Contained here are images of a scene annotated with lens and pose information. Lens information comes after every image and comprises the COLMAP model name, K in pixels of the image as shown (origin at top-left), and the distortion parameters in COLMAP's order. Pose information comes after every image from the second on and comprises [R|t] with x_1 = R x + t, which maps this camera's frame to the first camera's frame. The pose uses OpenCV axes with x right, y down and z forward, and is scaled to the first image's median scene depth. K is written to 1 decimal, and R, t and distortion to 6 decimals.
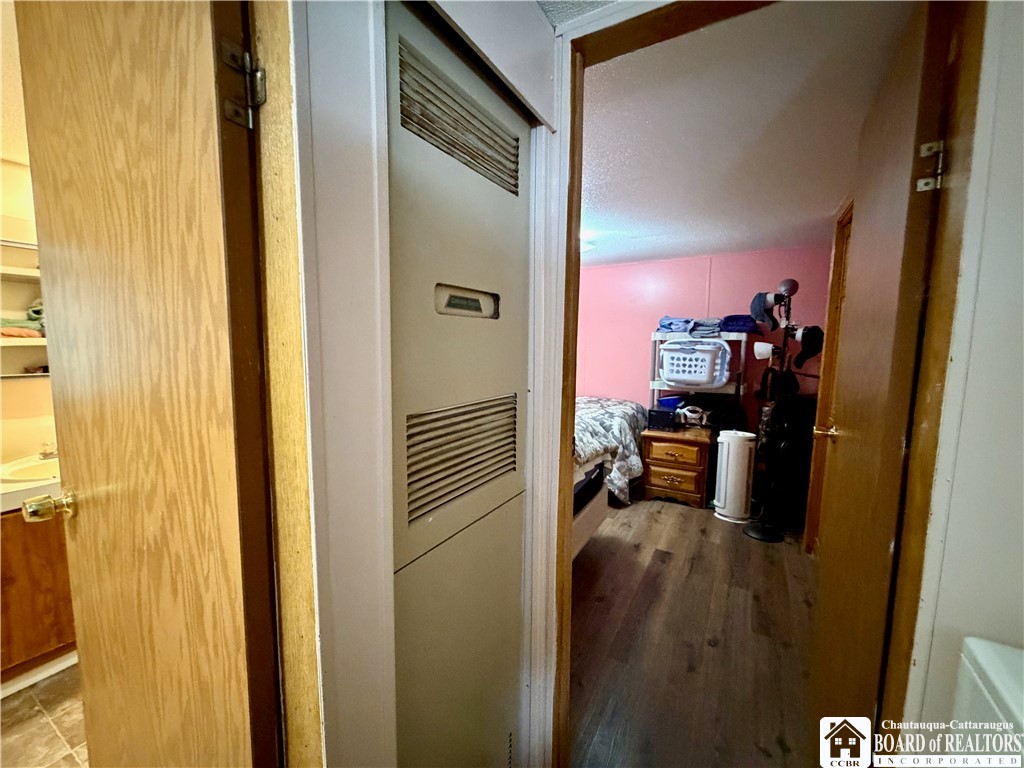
lens RADIAL K [[408.0, 0, 513.9], [0, 408.0, 382.6], [0, 0, 1]] dist [-0.001154, 0.000169]
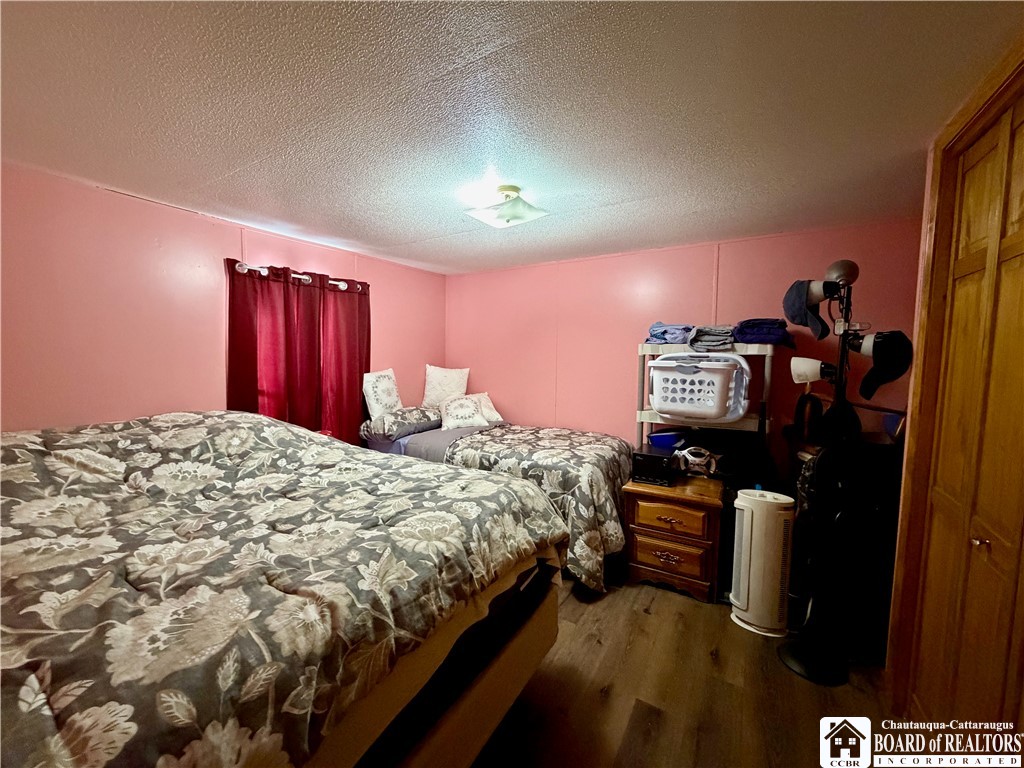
lens RADIAL K [[408.0, 0, 510.7], [0, 408.0, 383.7], [0, 0, 1]] dist [-0.001154, 0.000169]
pose [[0.999878, 0.005383, -0.014672, 0.134193], [-0.005936, 0.999263, -0.037932, -0.025936], [0.014456, 0.038015, 0.999173, 0.301711]]
